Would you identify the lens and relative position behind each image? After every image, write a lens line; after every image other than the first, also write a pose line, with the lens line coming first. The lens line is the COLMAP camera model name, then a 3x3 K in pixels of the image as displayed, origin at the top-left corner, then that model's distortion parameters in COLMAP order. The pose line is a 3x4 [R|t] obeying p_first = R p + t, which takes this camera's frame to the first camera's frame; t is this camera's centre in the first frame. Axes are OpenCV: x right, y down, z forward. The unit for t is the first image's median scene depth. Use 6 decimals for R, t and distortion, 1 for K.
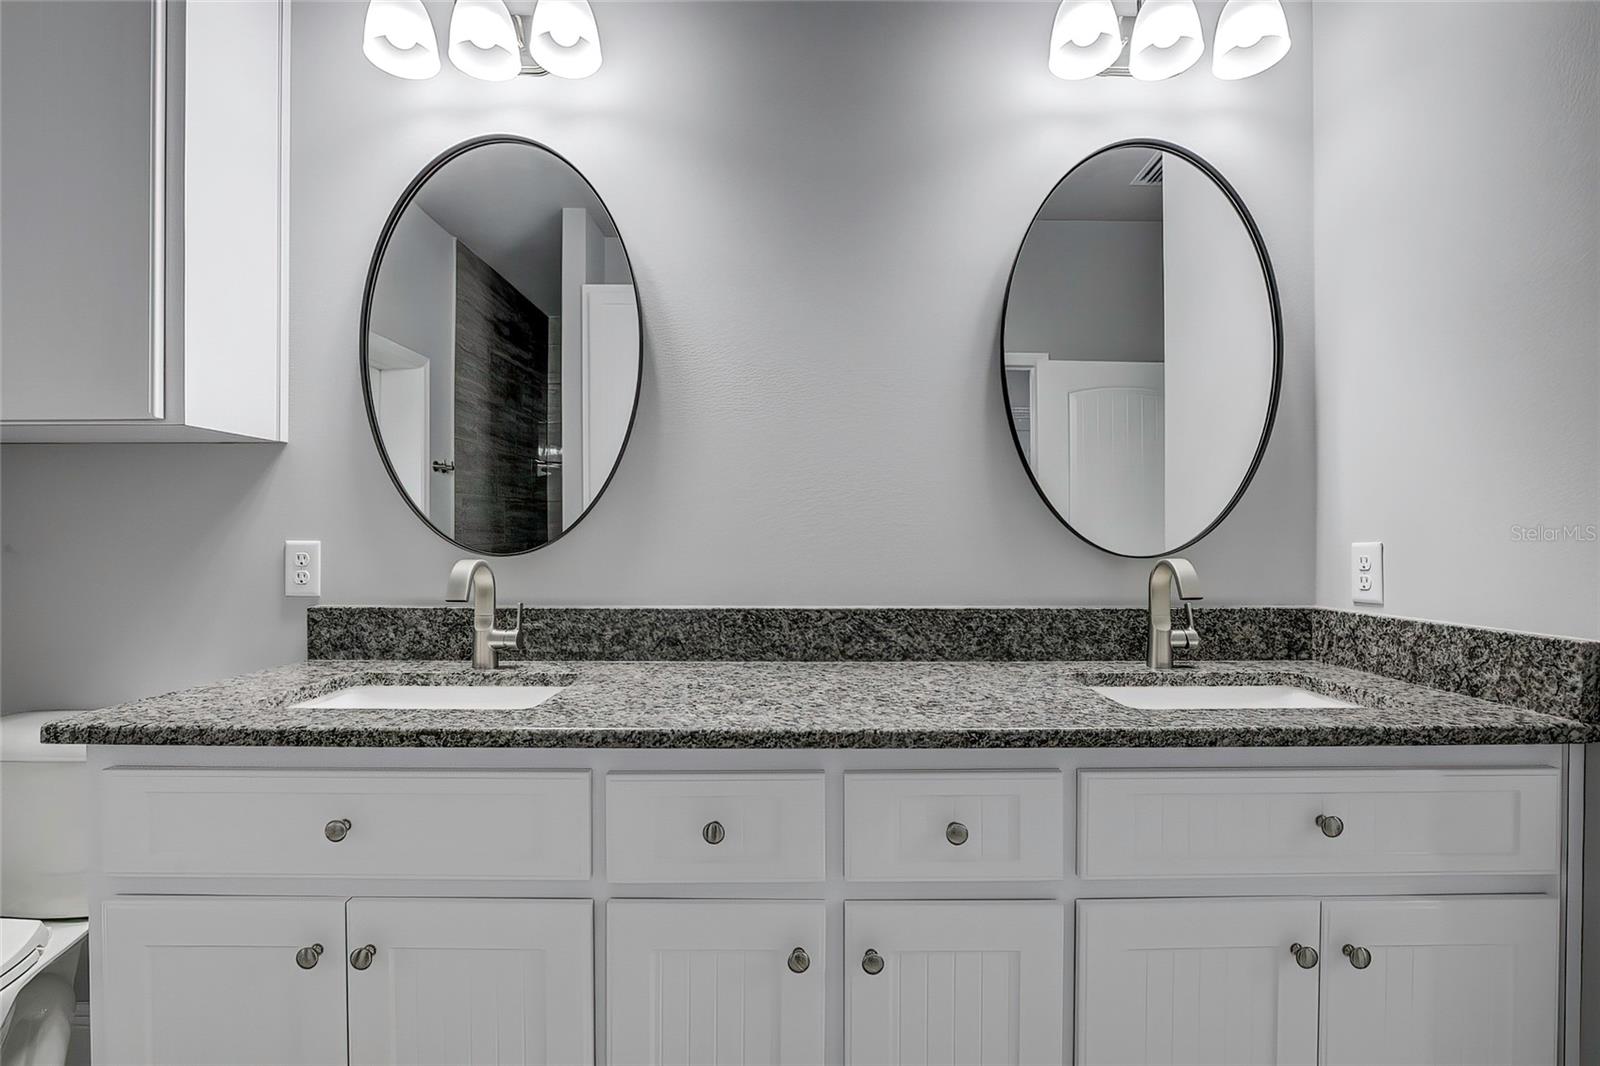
lens RADIAL K [[777.9, 0, 794.7], [0, 777.9, 527.3], [0, 0, 1]] dist [-0.032347, 0.044925]
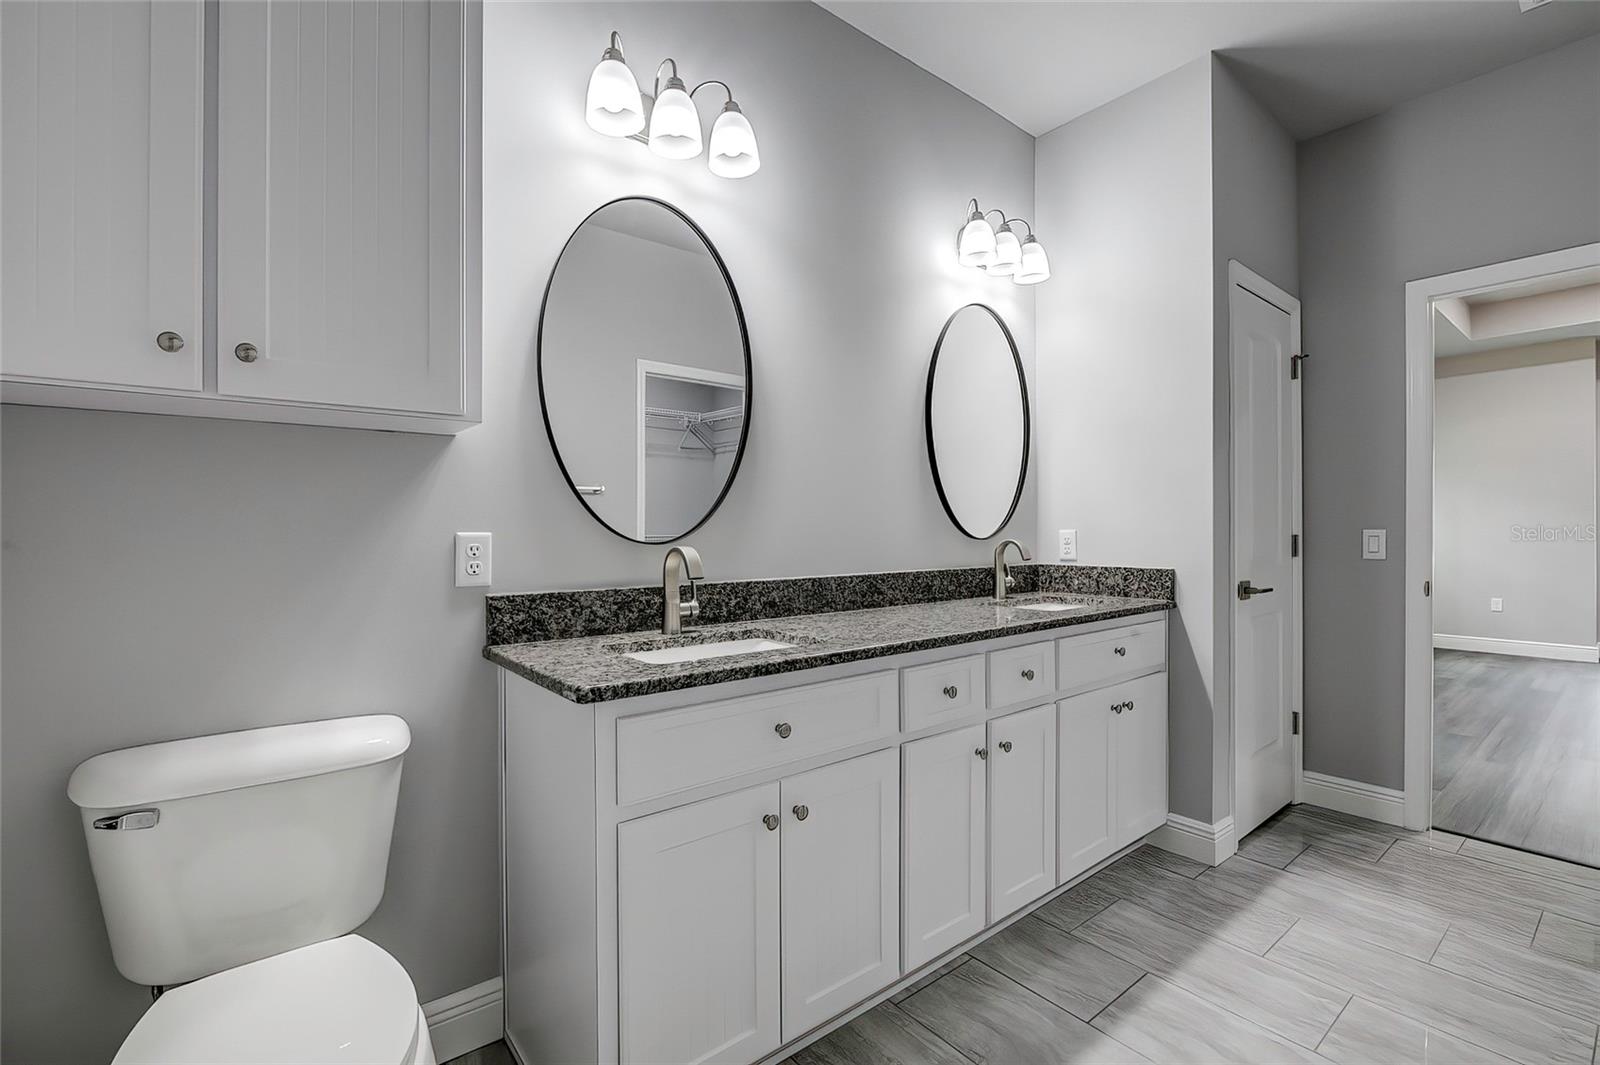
lens RADIAL K [[701.7, 0, 798.0], [0, 701.7, 533.3], [0, 0, 1]] dist [-0.015809, 0.000258]
pose [[0.779100, -0.006119, 0.626870, -0.897742], [-0.005514, 0.999847, 0.016612, 0.000921], [-0.626876, -0.016399, 0.778947, 0.007875]]
